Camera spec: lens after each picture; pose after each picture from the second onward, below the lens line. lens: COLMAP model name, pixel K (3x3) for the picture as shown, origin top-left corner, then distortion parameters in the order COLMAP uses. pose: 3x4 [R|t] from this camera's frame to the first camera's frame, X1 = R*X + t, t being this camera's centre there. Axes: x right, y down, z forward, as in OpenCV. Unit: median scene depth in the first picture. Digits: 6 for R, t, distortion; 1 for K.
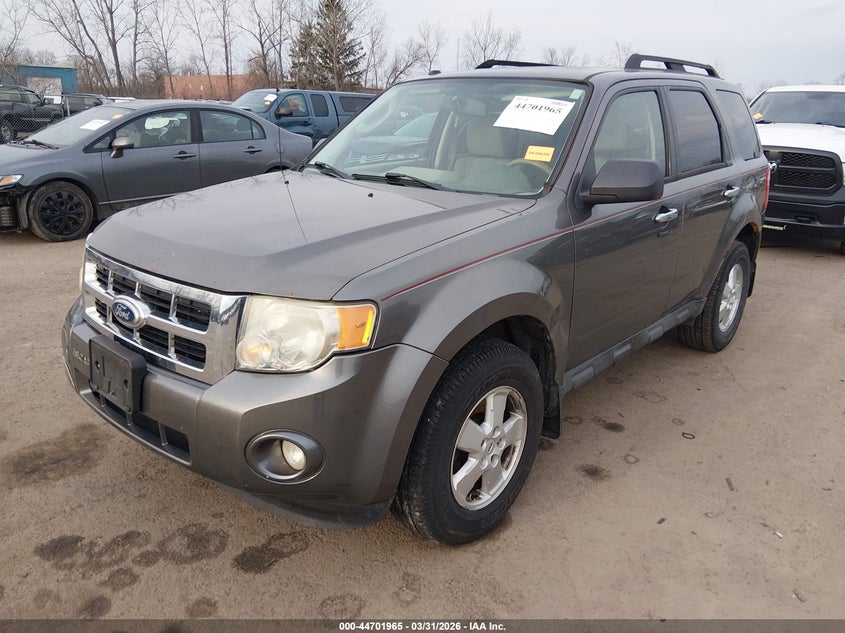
lens RADIAL K [[655.3, 0, 422.5], [0, 655.3, 316.5], [0, 0, 1]] dist [0.010645, 0.003639]
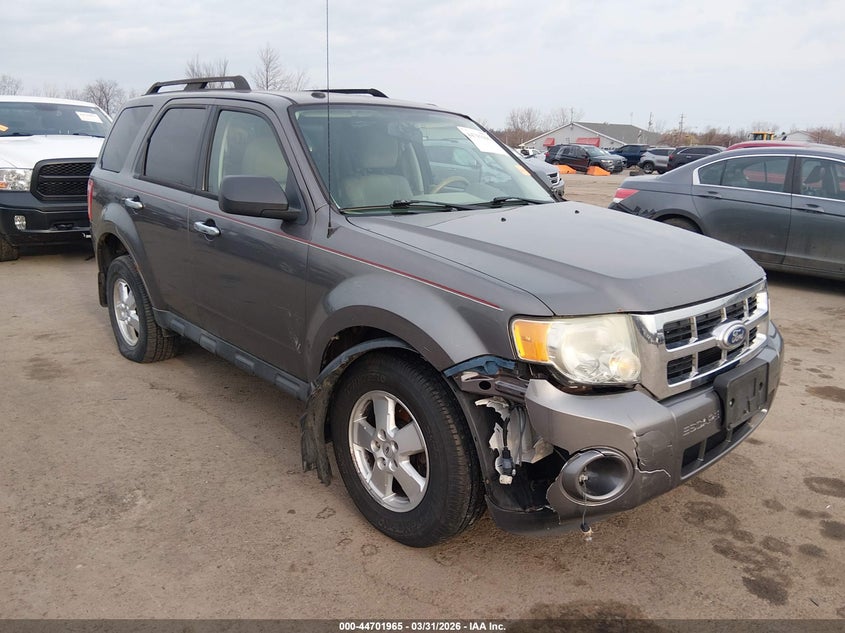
lens RADIAL K [[655.3, 0, 422.5], [0, 655.3, 316.5], [0, 0, 1]] dist [0.010645, 0.003639]
pose [[0.044679, -0.246307, 0.968161, -1.454547], [0.242816, 0.942744, 0.228635, -0.392945], [-0.969043, 0.224869, 0.101928, 1.329781]]
